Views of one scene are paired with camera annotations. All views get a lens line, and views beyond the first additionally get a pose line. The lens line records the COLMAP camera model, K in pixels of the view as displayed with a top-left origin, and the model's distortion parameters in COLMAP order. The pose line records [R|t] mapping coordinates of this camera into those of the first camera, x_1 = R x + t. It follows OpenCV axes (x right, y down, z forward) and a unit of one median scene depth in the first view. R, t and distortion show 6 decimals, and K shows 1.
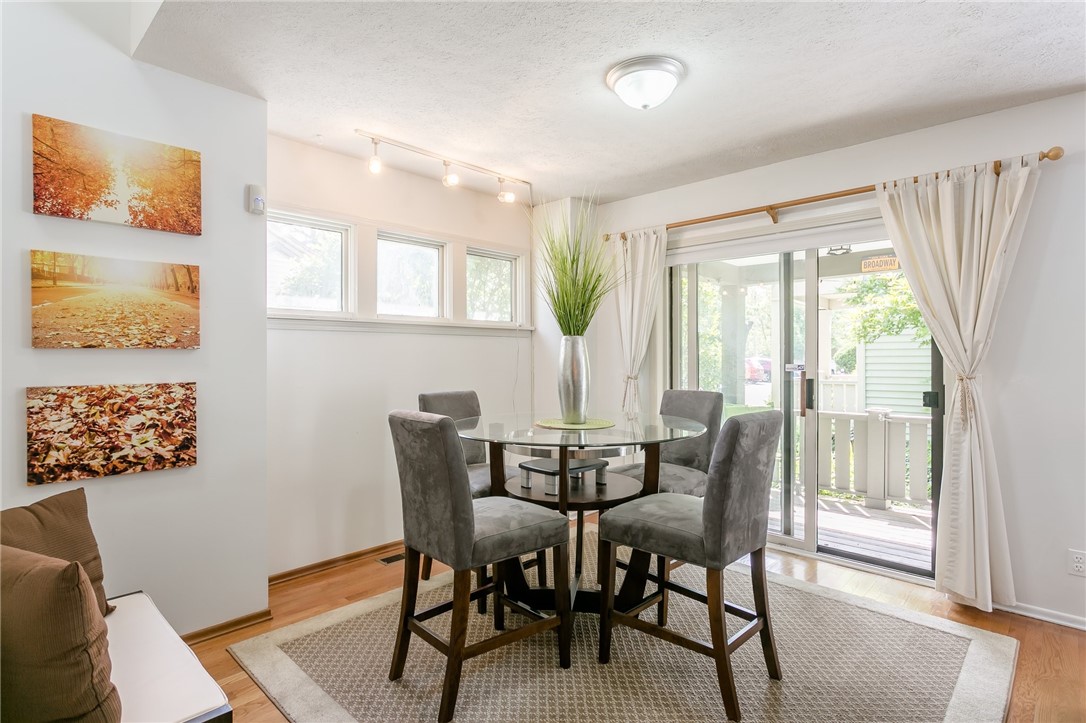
lens RADIAL K [[562.0, 0, 554.1], [0, 562.0, 357.4], [0, 0, 1]] dist [-0.004118, 0.000138]
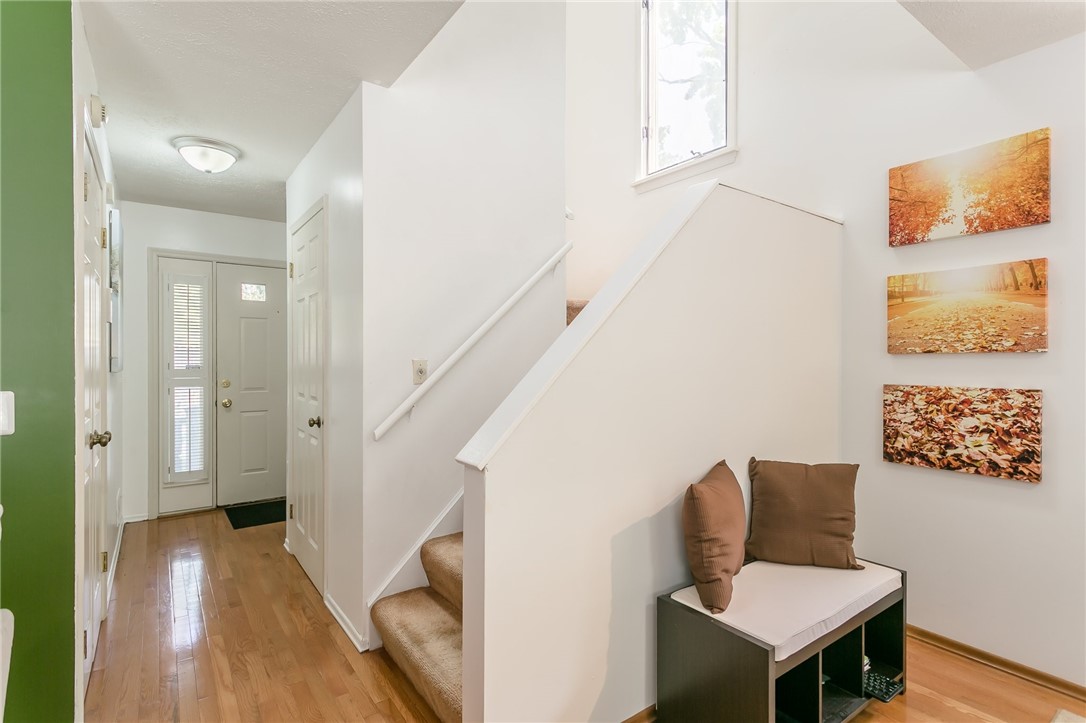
lens RADIAL K [[531.8, 0, 541.4], [0, 531.8, 363.3], [0, 0, 1]] dist [0.007373, 0.000515]
pose [[-0.199613, 0.005010, -0.979862, 0.375022], [-0.006442, 0.999959, 0.006425, 0.002126], [0.979854, 0.007595, -0.199572, 0.426190]]
